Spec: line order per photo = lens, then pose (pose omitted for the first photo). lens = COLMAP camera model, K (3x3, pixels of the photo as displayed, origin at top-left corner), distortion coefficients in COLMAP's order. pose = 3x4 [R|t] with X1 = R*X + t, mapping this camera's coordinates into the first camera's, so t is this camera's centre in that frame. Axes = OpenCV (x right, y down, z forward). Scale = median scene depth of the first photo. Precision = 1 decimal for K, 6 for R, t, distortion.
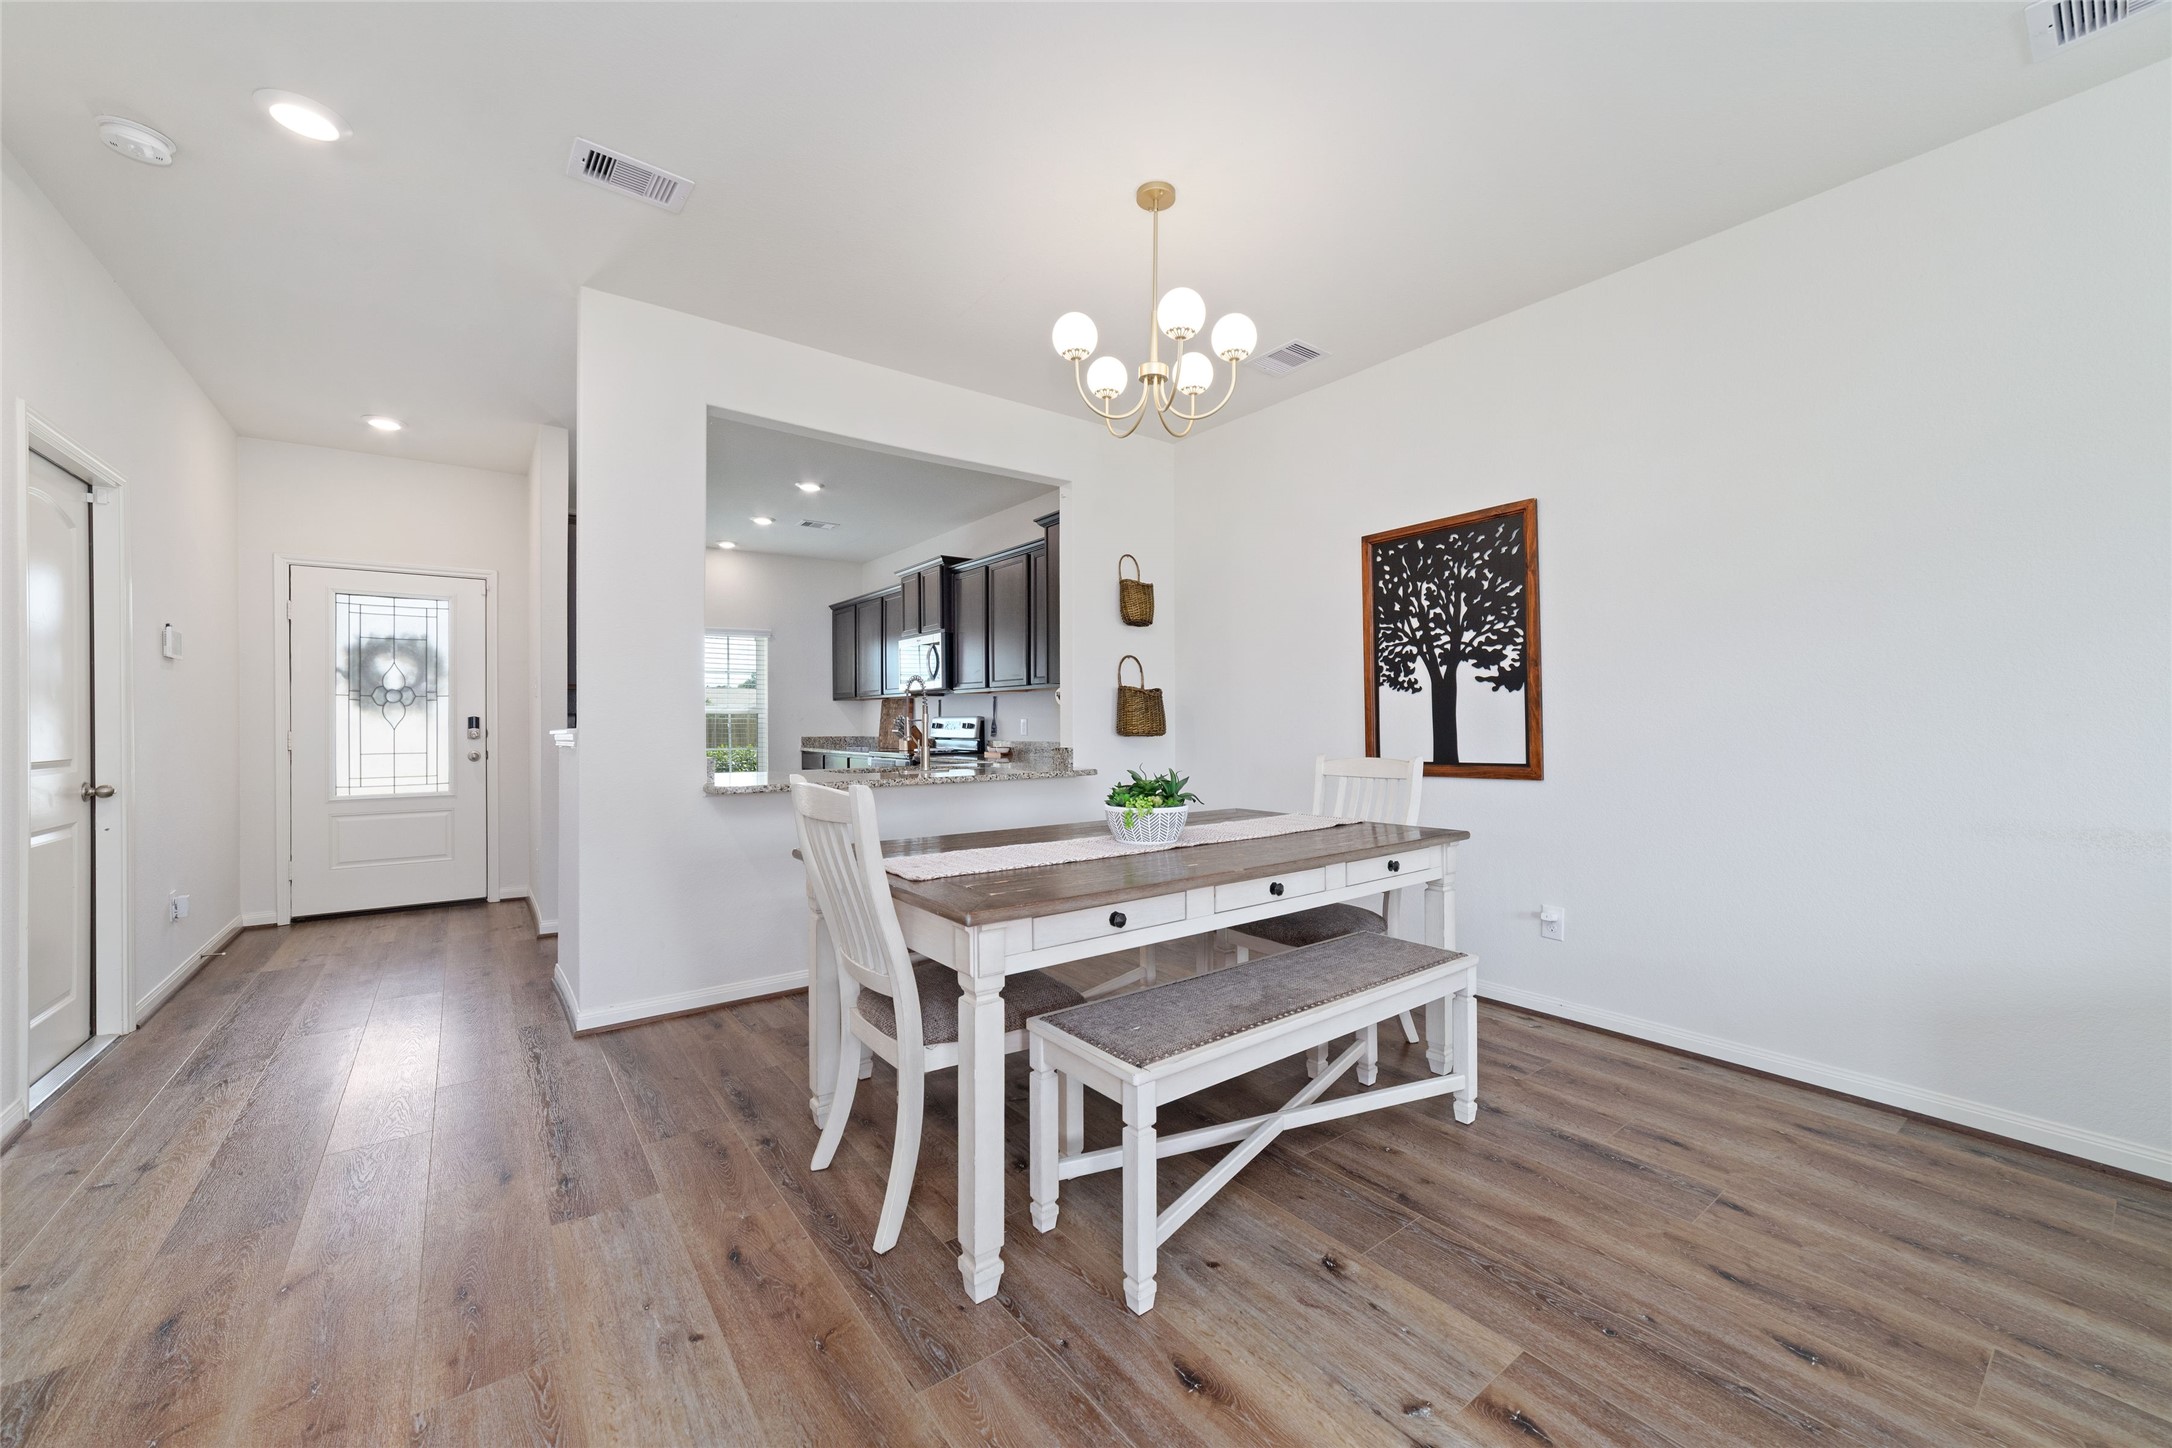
lens RADIAL K [[835.7, 0, 1093.3], [0, 835.7, 717.8], [0, 0, 1]] dist [-0.025705, 0.009454]
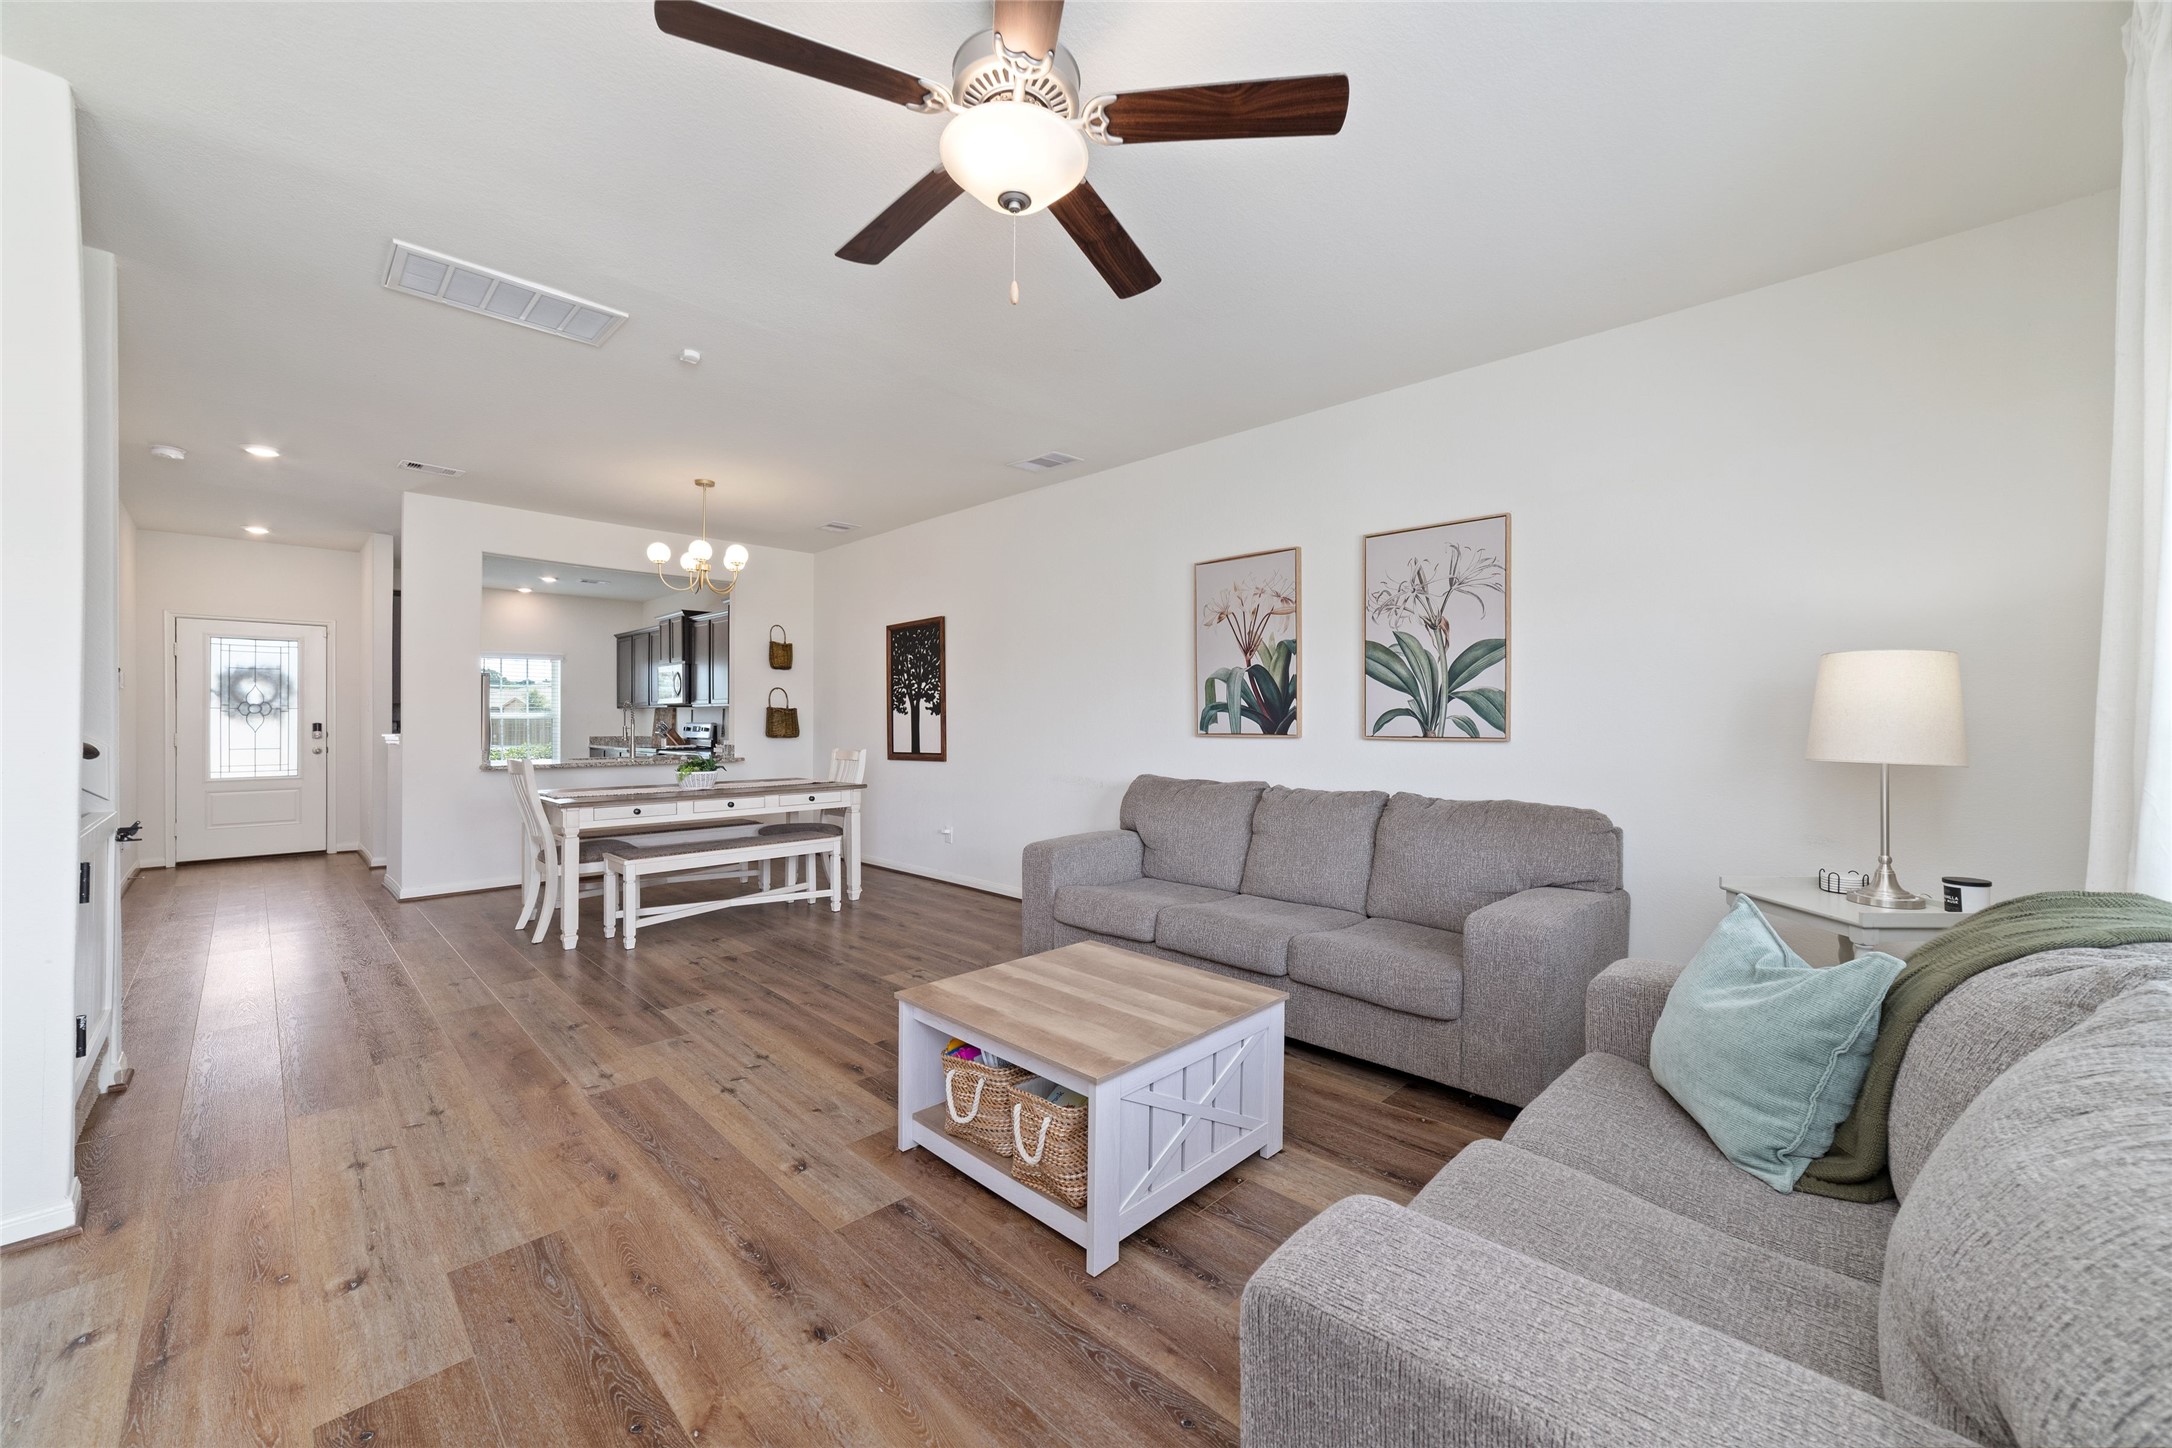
lens RADIAL K [[835.7, 0, 1093.3], [0, 835.7, 717.8], [0, 0, 1]] dist [-0.025705, 0.009454]
pose [[0.988778, 0.004927, 0.149313, 0.519592], [-0.005152, 0.999986, 0.001118, -0.027112], [-0.149305, -0.001874, 0.988789, -0.867033]]
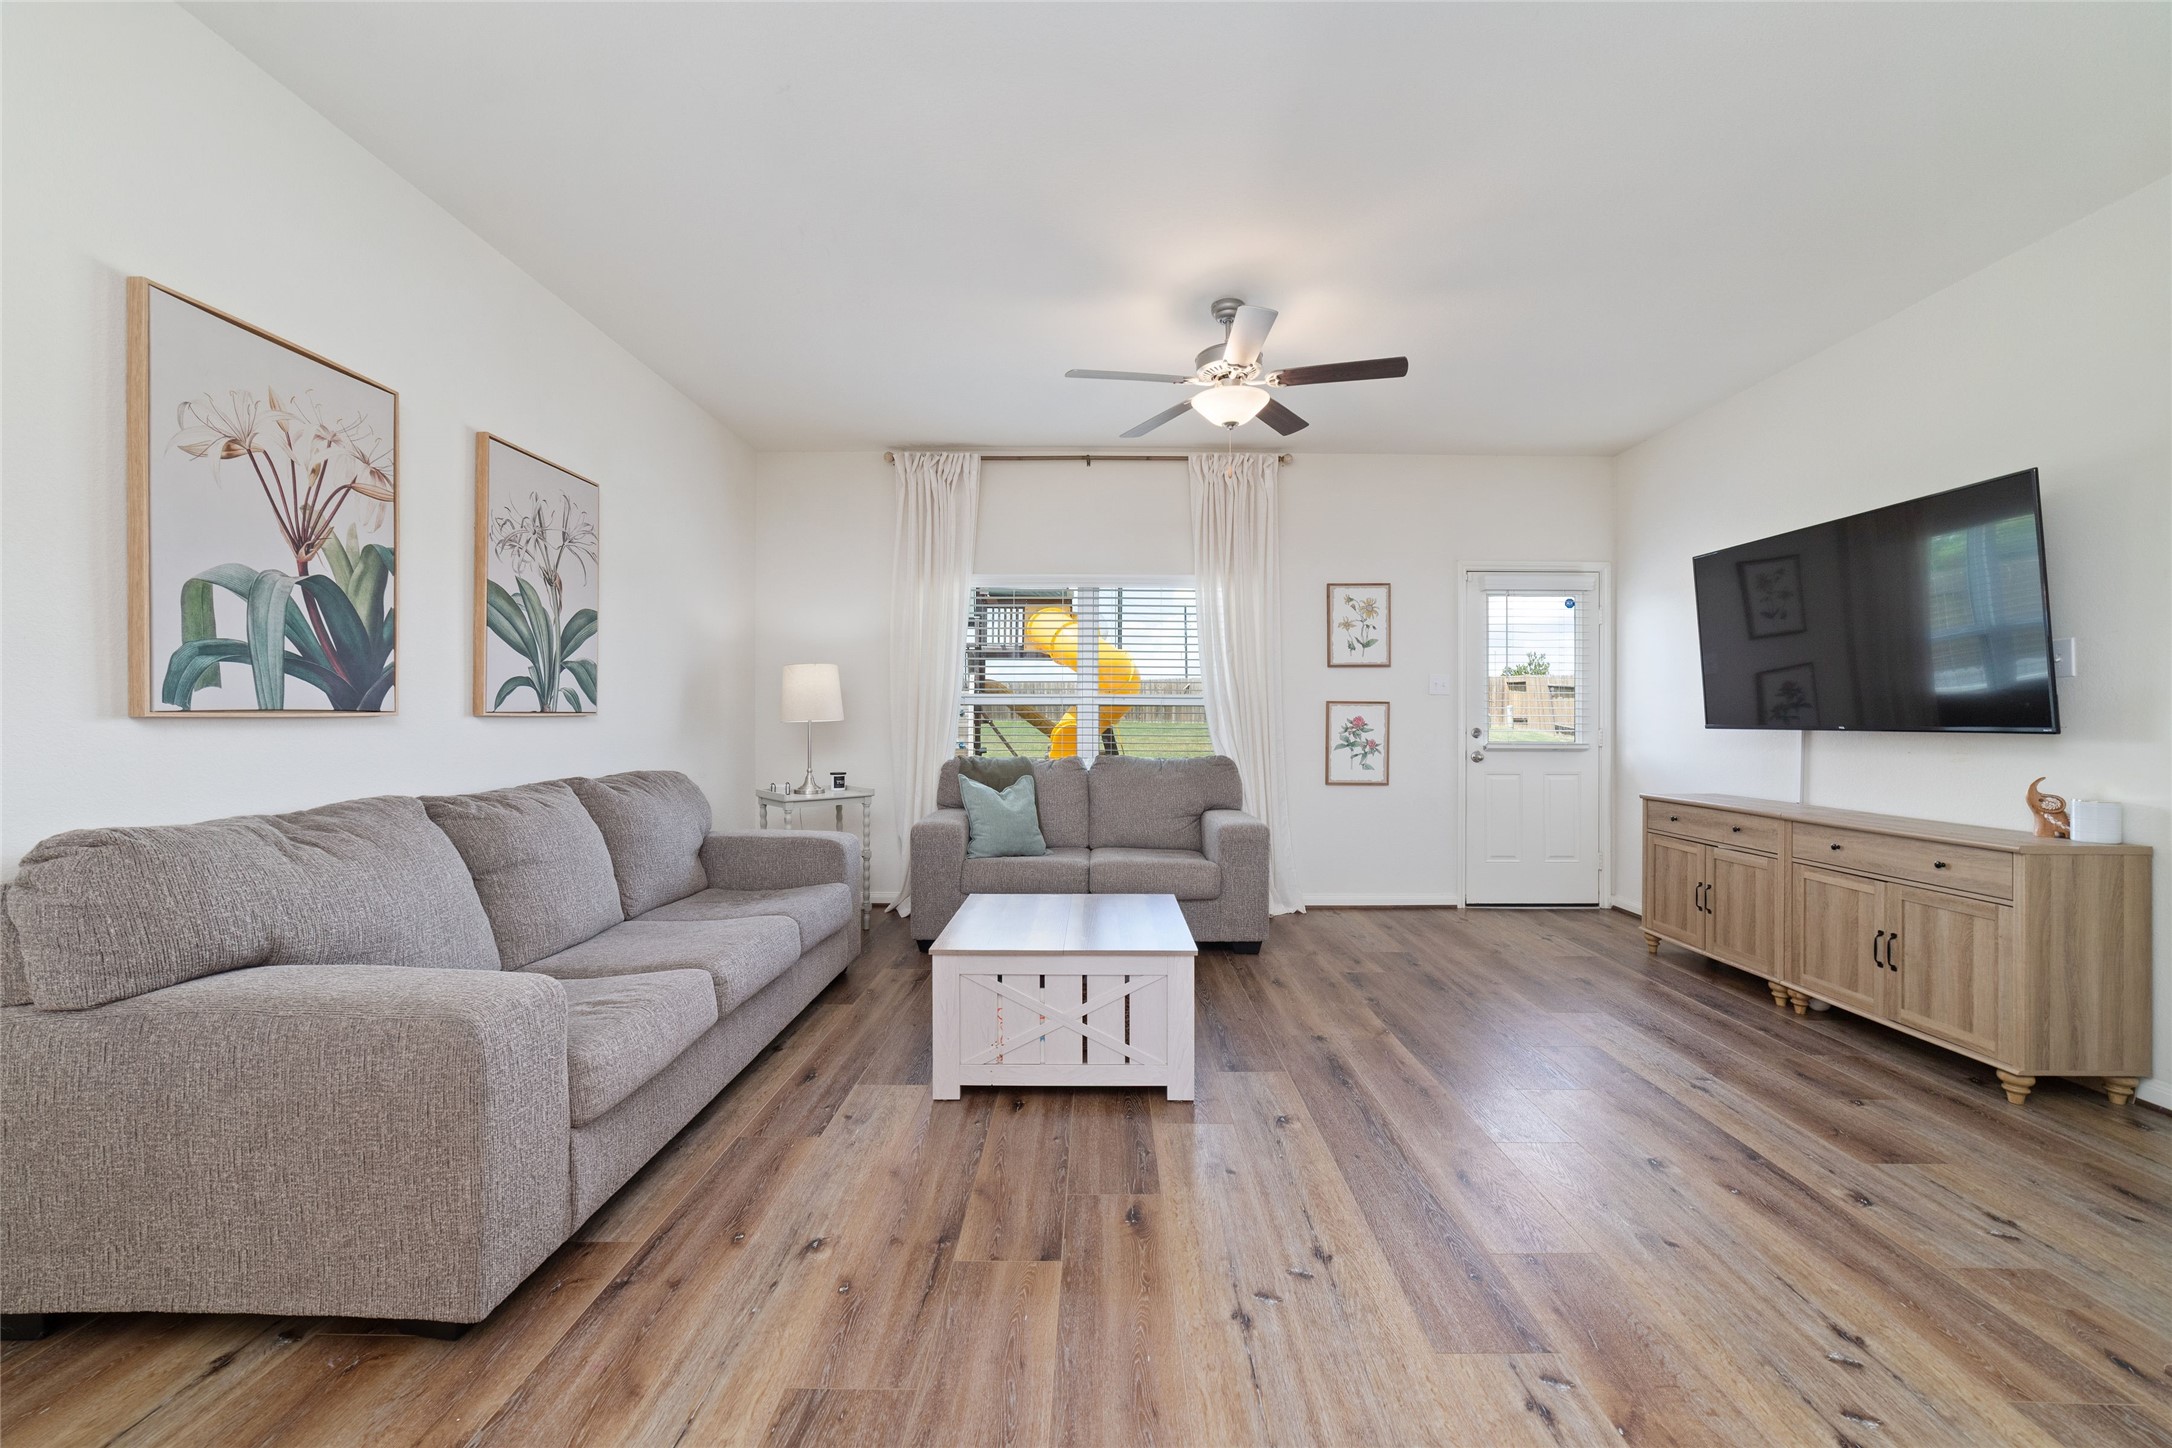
lens RADIAL K [[835.7, 0, 1093.3], [0, 835.7, 717.8], [0, 0, 1]] dist [-0.025705, 0.009454]
pose [[-0.791716, -0.001697, 0.610887, 0.112914], [-0.003039, 0.999995, -0.001160, 0.000259], [-0.610882, -0.002774, -0.791717, 0.403016]]
